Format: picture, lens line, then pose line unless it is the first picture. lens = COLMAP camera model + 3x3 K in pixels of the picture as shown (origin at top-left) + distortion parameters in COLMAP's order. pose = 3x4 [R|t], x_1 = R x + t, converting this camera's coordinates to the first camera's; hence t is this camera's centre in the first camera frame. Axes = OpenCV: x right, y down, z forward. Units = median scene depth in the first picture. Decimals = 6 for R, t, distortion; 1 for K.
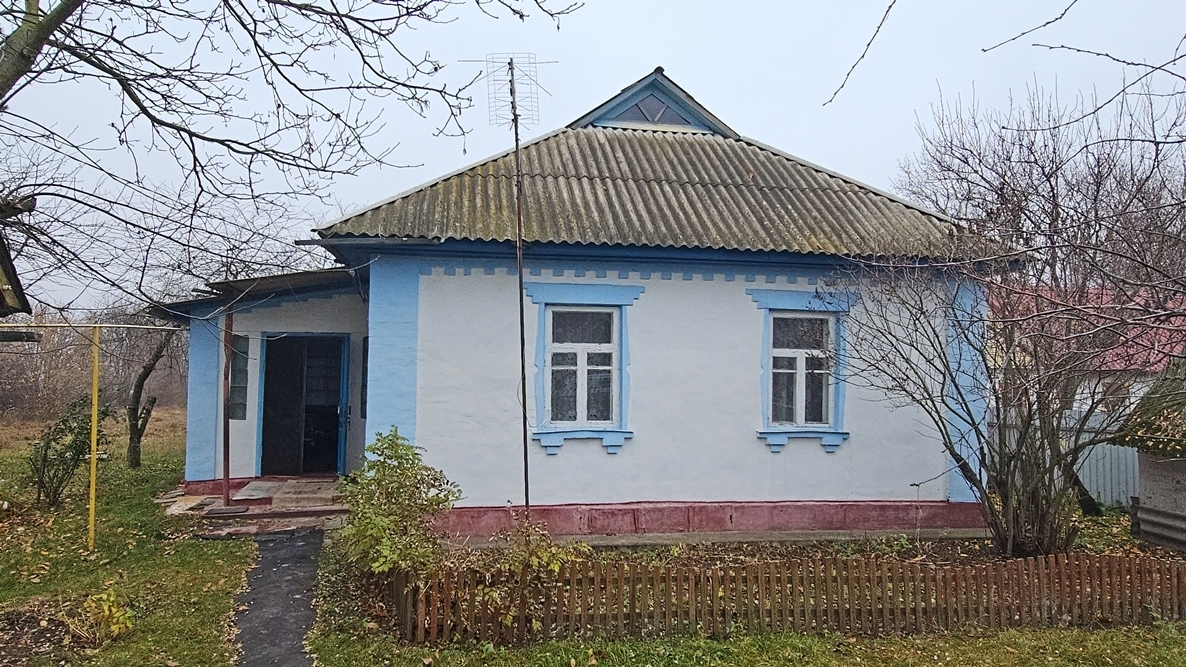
lens RADIAL K [[755.3, 0, 582.3], [0, 755.3, 338.5], [0, 0, 1]] dist [-0.023017, 0.001217]
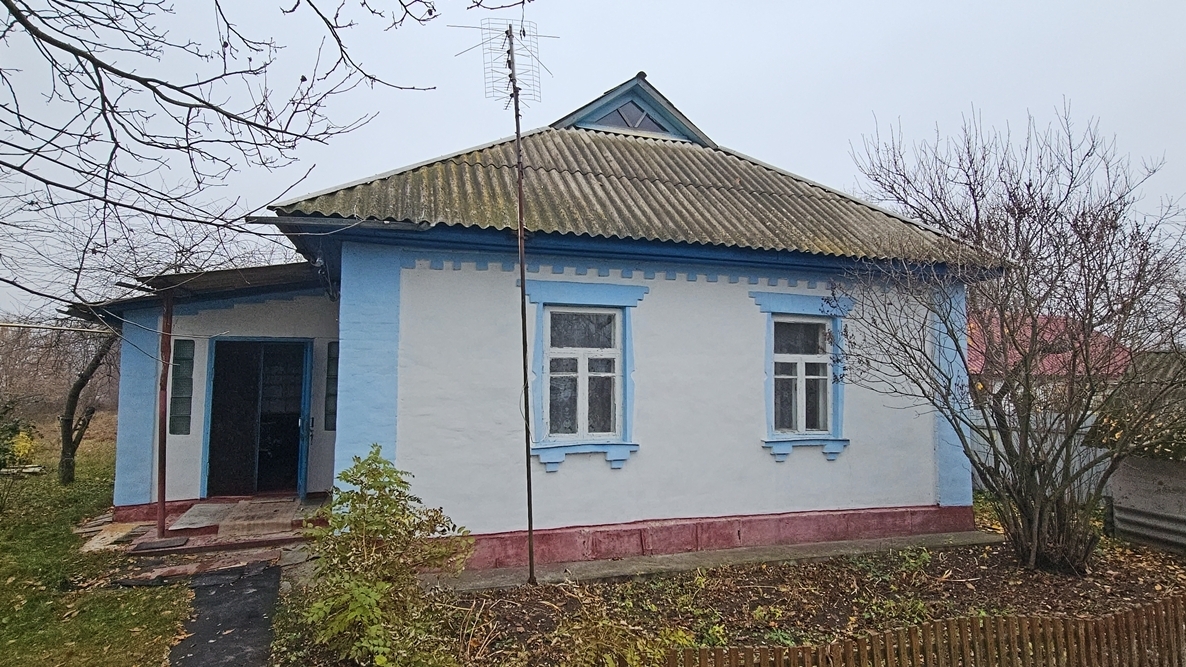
lens RADIAL K [[613.0, 0, 590.7], [0, 613.0, 338.4], [0, 0, 1]] dist [-0.010831, 0.001037]
pose [[0.990871, 0.003288, 0.134775, -0.090012], [-0.000842, 0.999834, -0.018206, 0.008563], [-0.134812, 0.017926, 0.990709, 0.263430]]
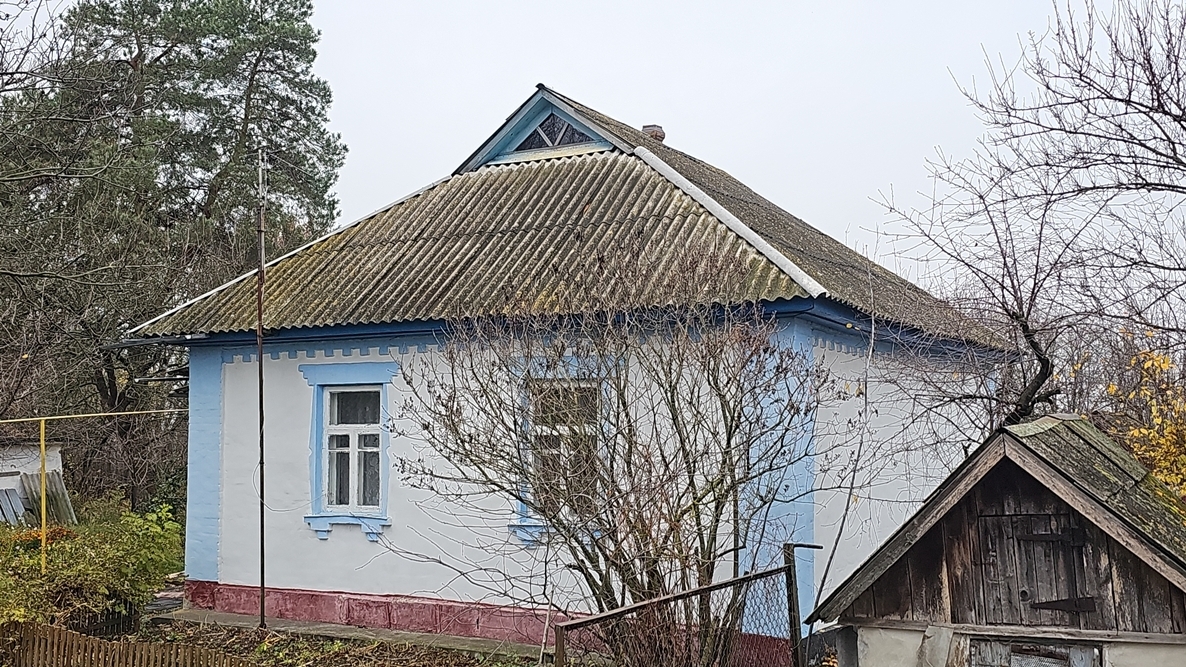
lens RADIAL K [[1214.5, 0, 580.4], [0, 1214.5, 336.2], [0, 0, 1]] dist [0.062563, 0.000000]
pose [[0.780956, -0.056673, -0.622009, 1.187624], [0.040544, 0.998374, -0.040060, -0.031539], [0.623268, 0.006066, 0.781984, -0.032660]]
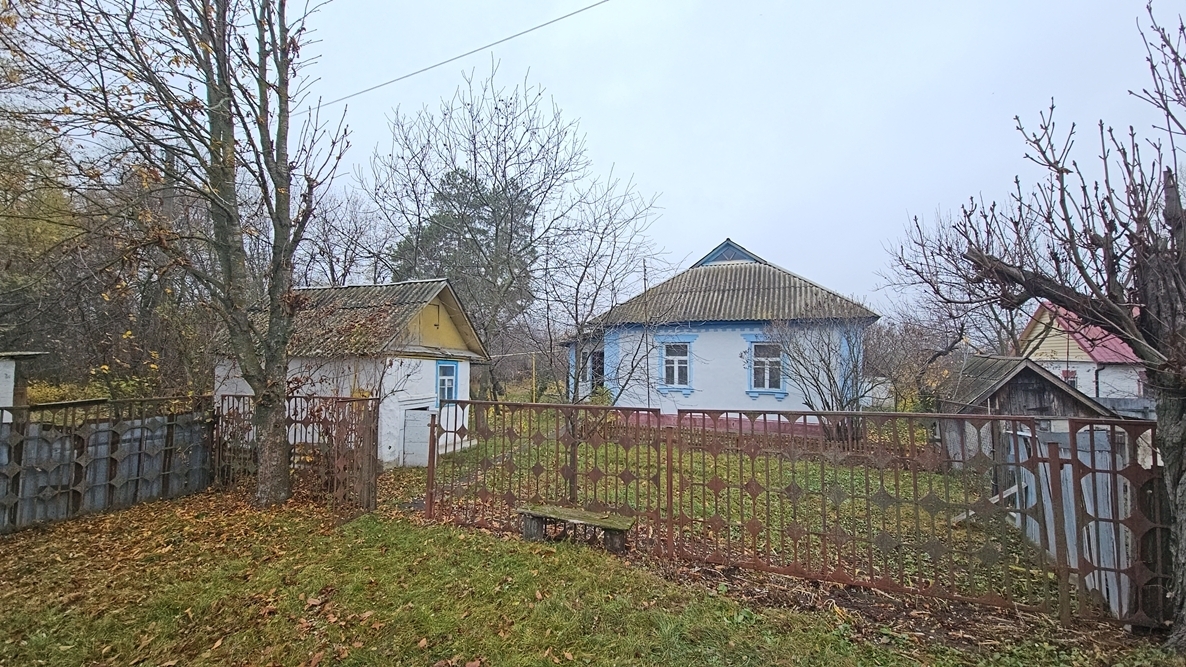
lens RADIAL K [[487.7, 0, 590.7], [0, 487.7, 332.2], [0, 0, 1]] dist [0.001178, -0.001157]
pose [[0.837971, -0.033582, -0.544680, 0.701674], [0.023570, 0.999401, -0.025356, -0.043172], [0.545205, 0.008409, 0.838261, -0.646333]]
